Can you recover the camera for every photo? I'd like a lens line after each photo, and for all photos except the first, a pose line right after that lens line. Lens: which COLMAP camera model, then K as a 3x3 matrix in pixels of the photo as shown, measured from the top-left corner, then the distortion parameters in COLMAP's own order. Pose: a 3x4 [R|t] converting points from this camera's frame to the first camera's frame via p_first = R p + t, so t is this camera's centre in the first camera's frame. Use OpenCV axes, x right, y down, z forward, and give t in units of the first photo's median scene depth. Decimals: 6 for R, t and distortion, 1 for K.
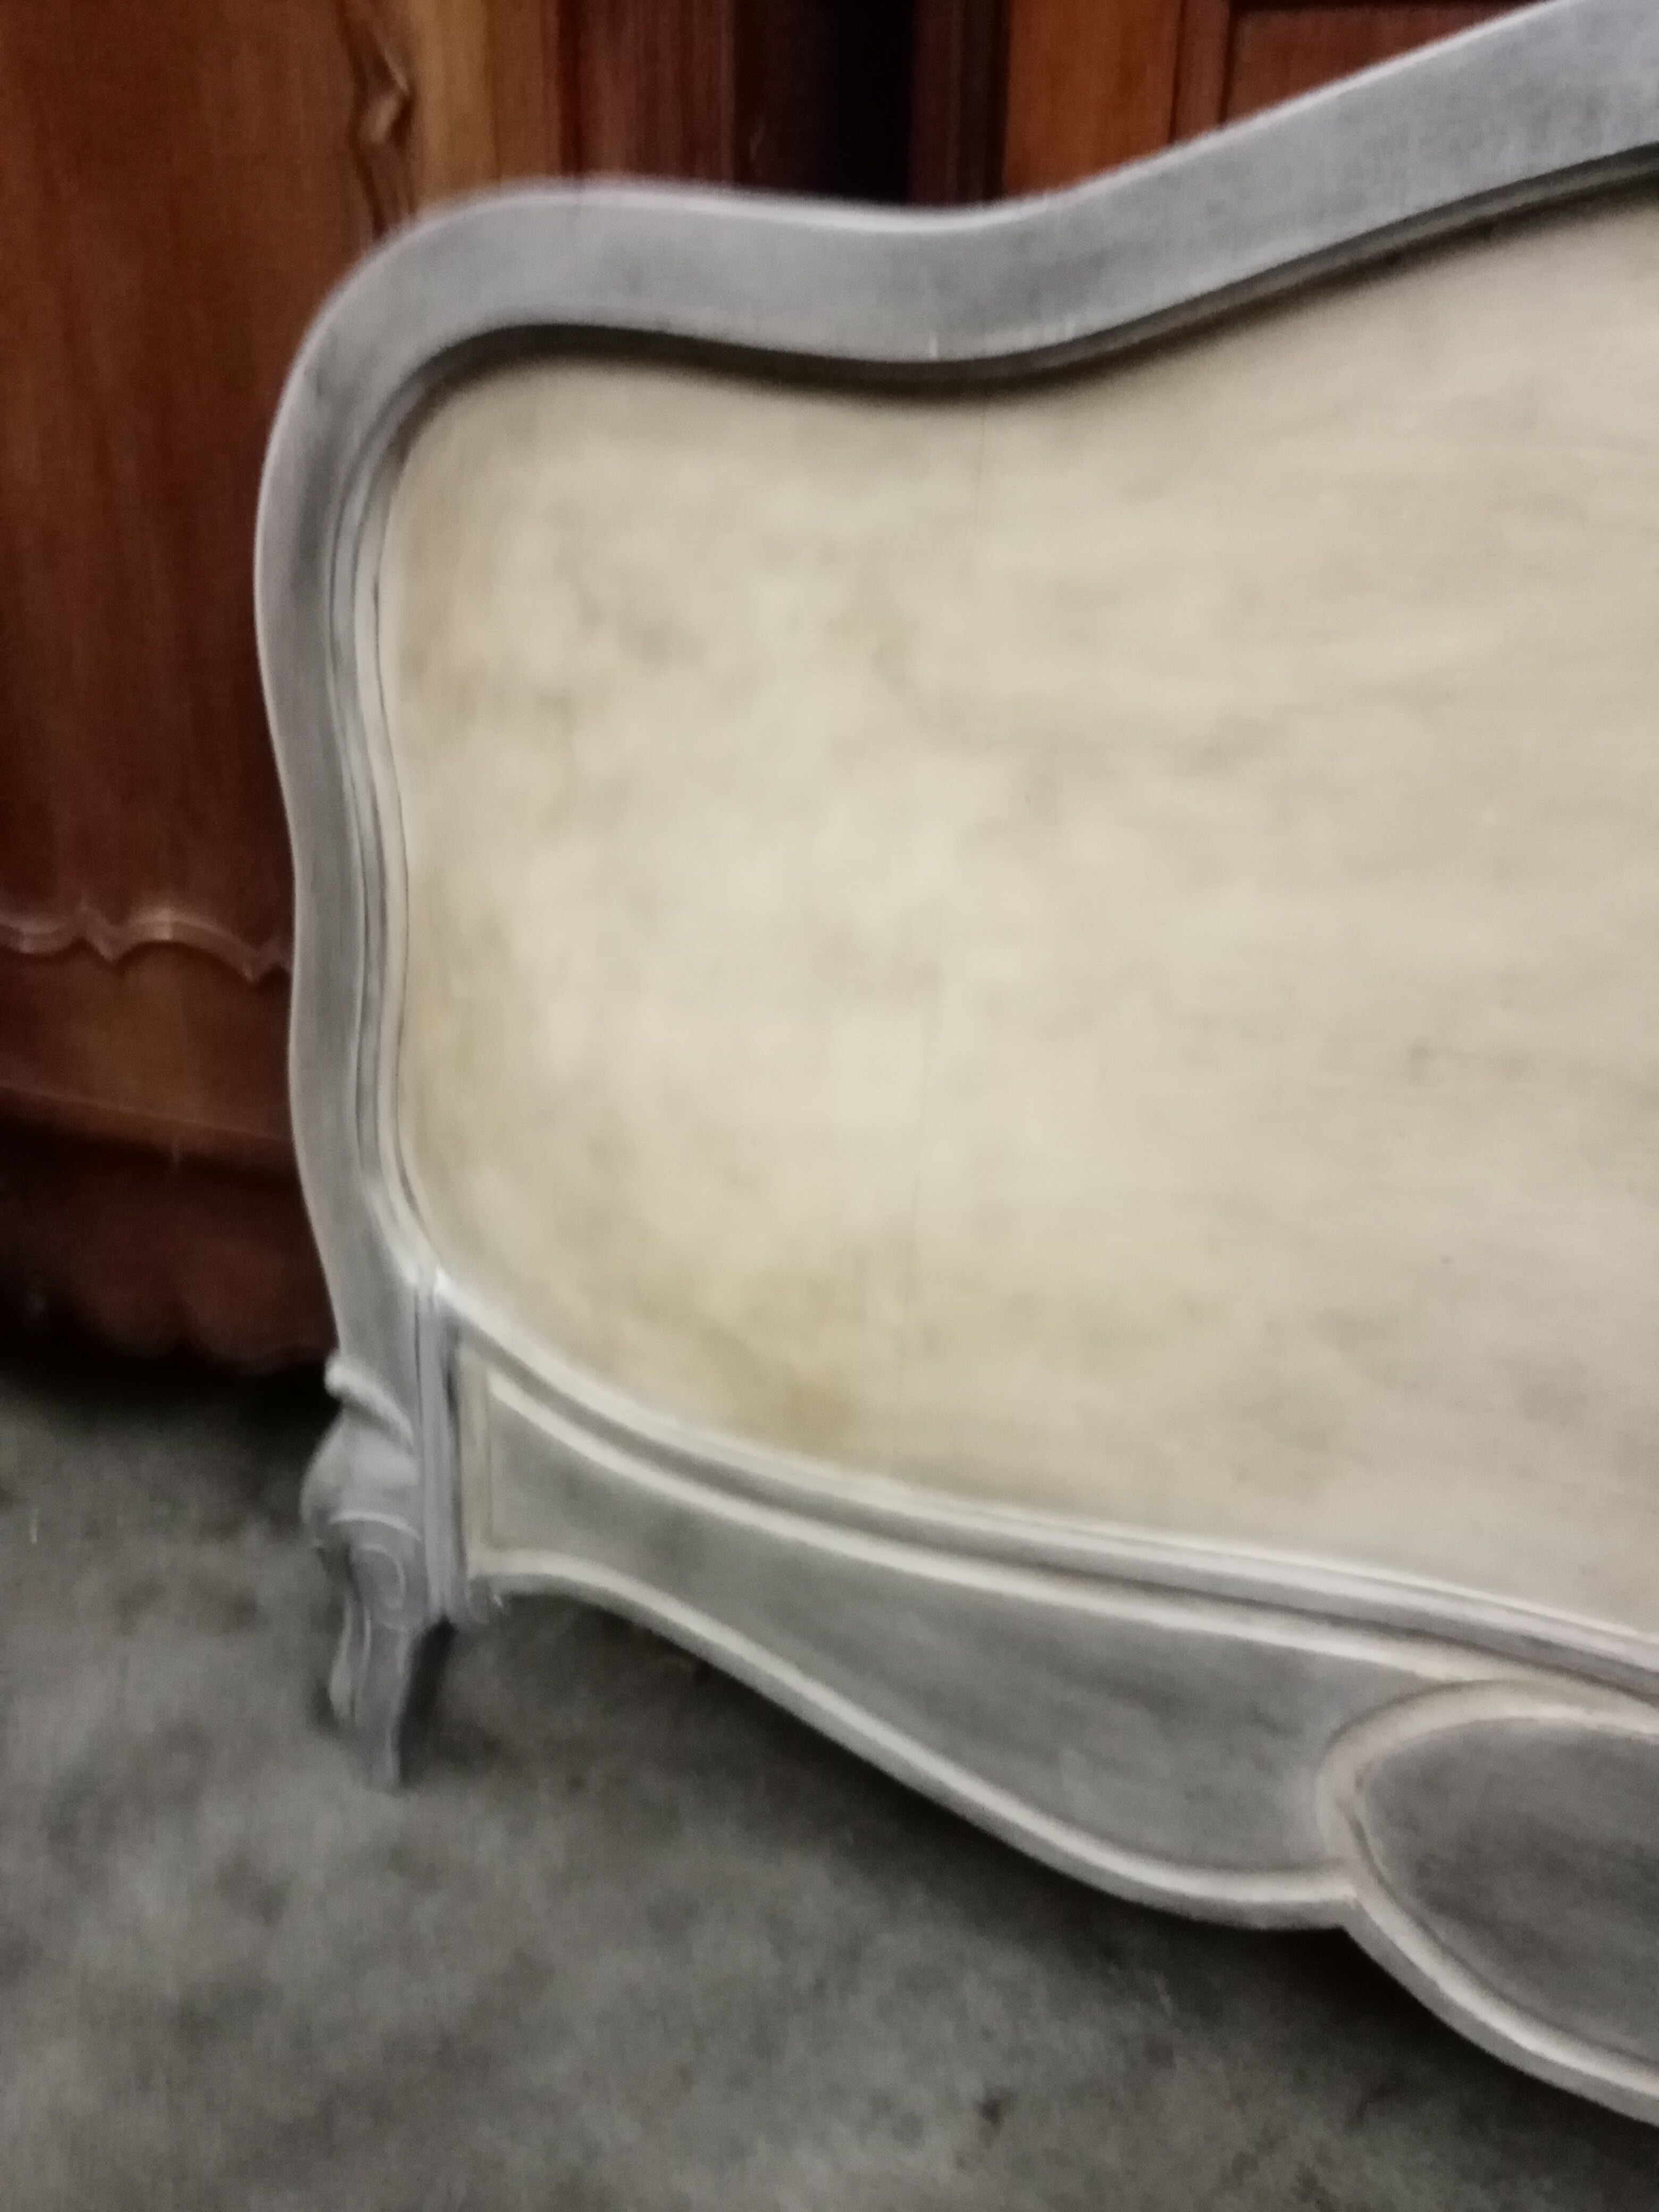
lens RADIAL K [[1764.1, 0, 822.2], [0, 1764.1, 1085.7], [0, 0, 1]] dist [0.015577, -0.042934]
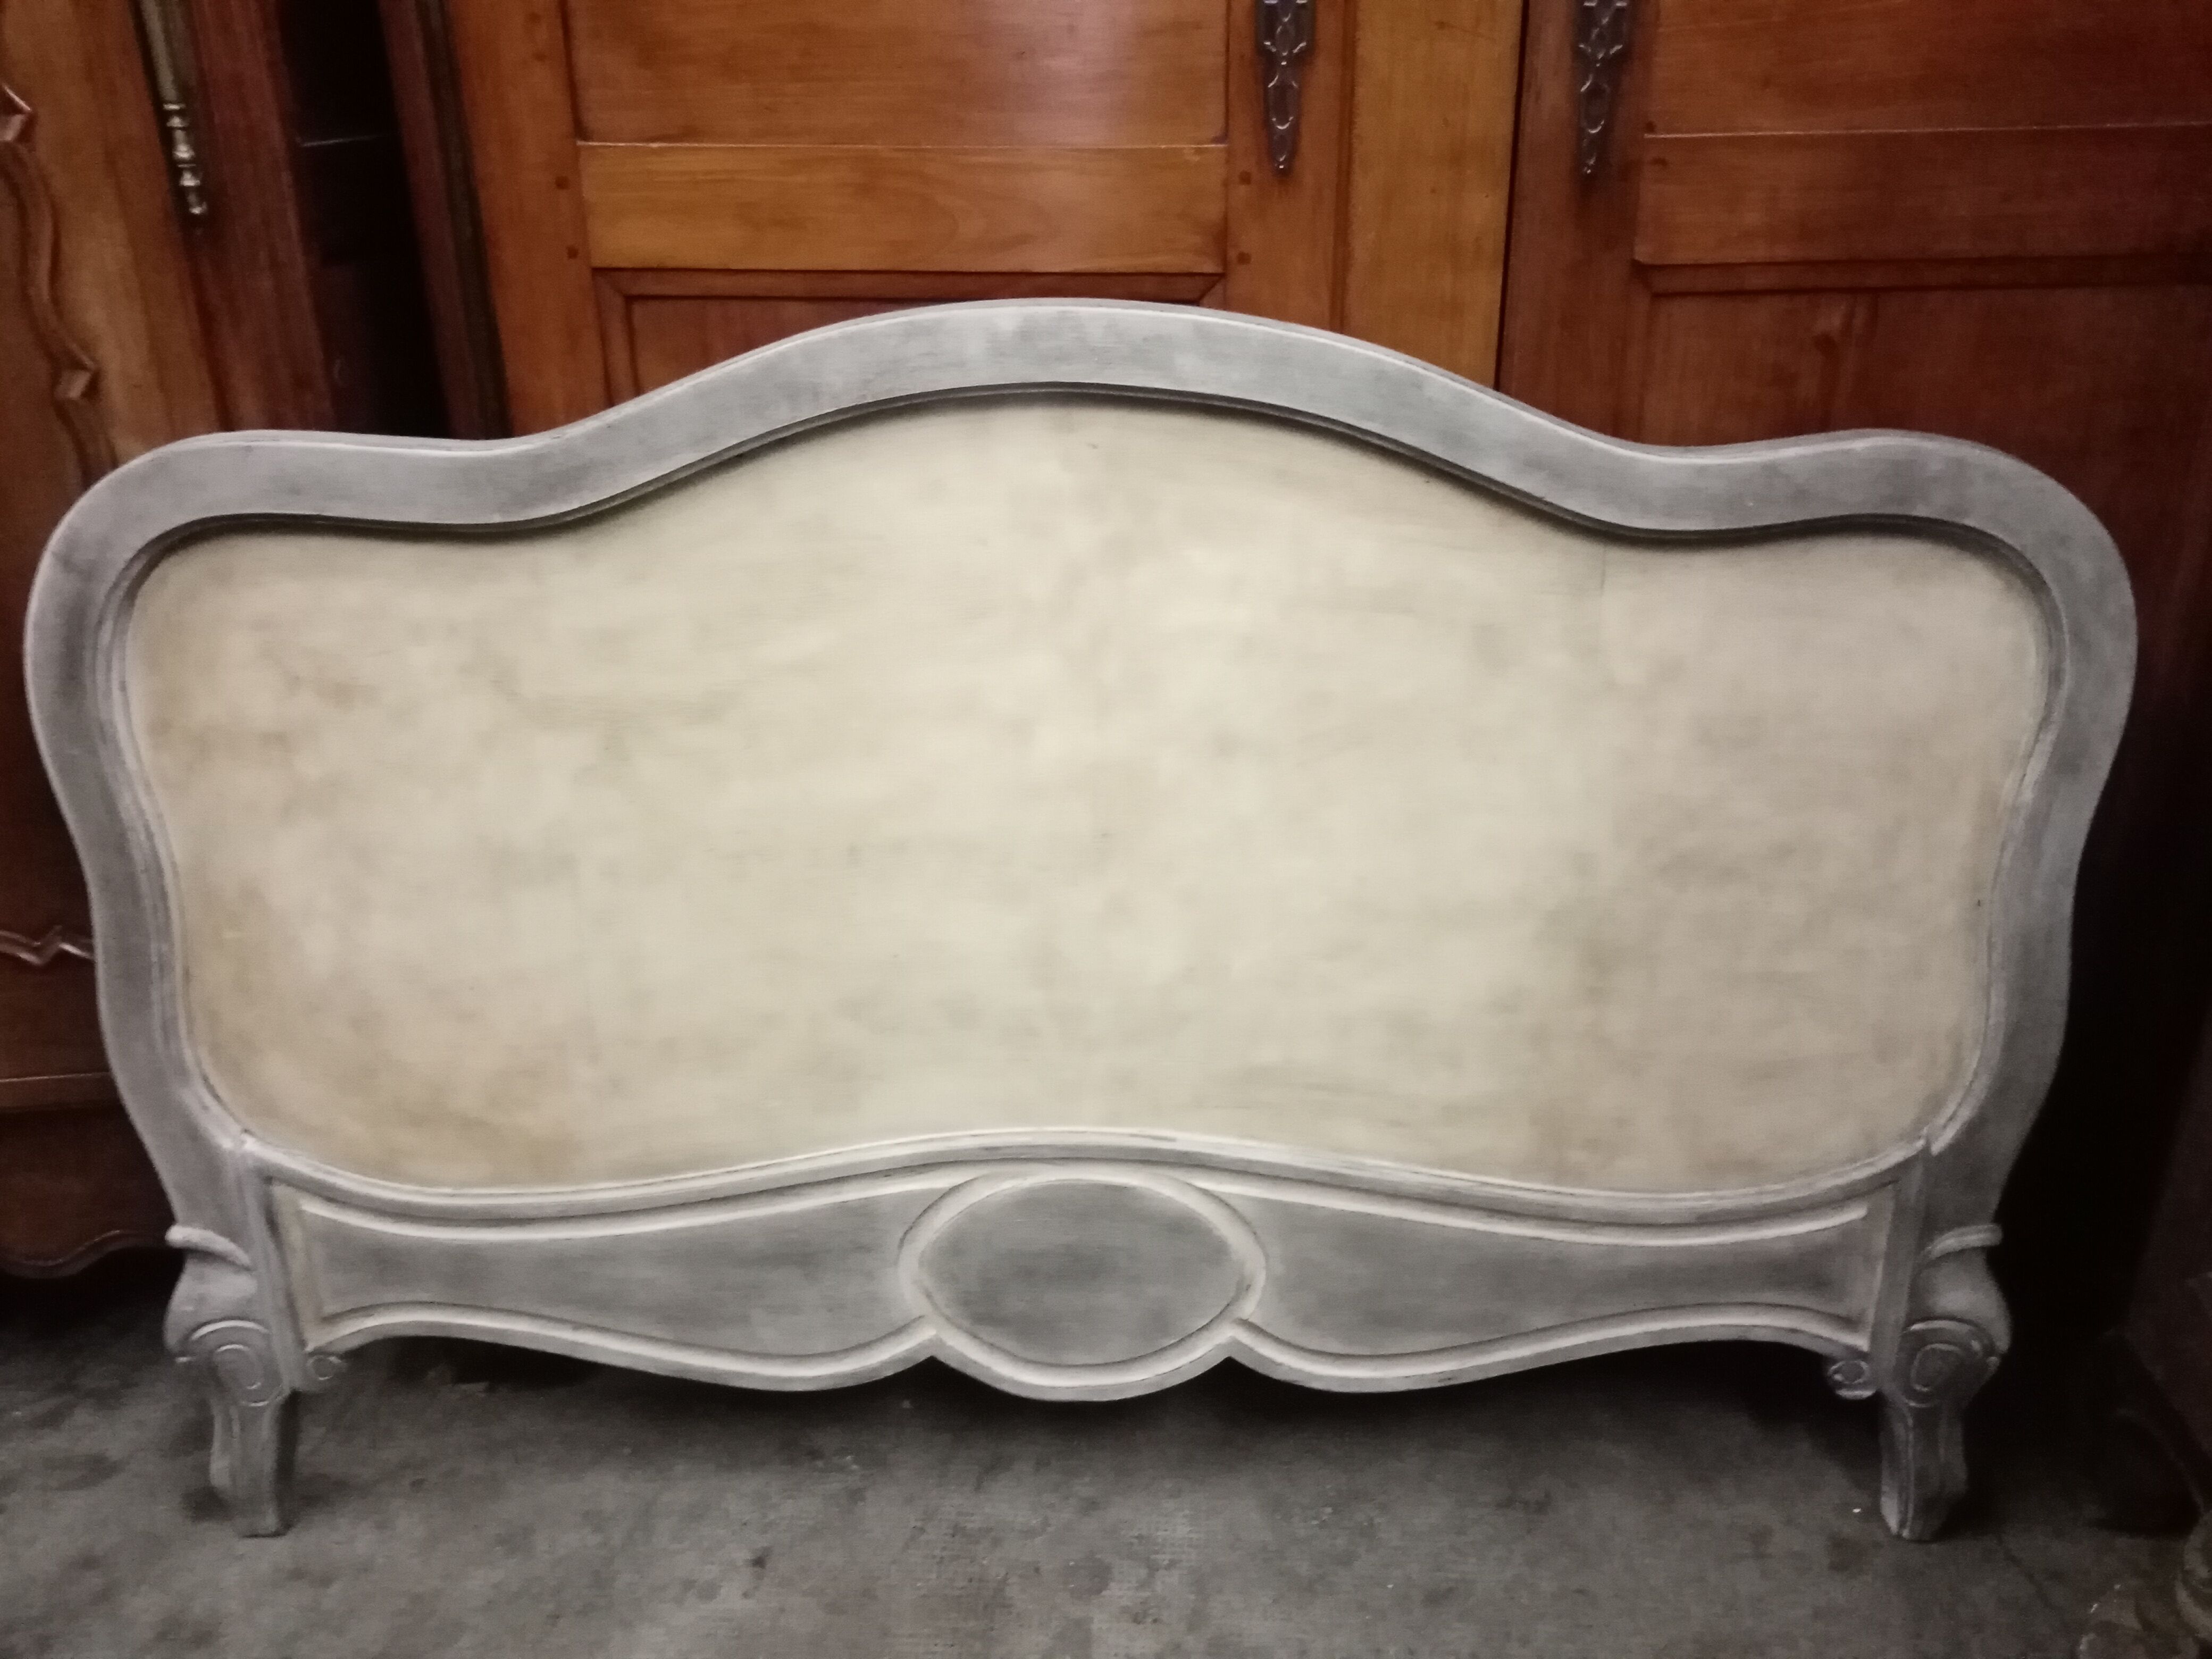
lens RADIAL K [[1764.1, 0, 1103.5], [0, 1764.1, 851.2], [0, 0, 1]] dist [0.015577, -0.042934]
pose [[0.901022, -0.206419, 0.381511, -0.105735], [0.215938, 0.976237, 0.018215, 0.004957], [-0.376205, 0.065971, 0.924185, -0.660487]]
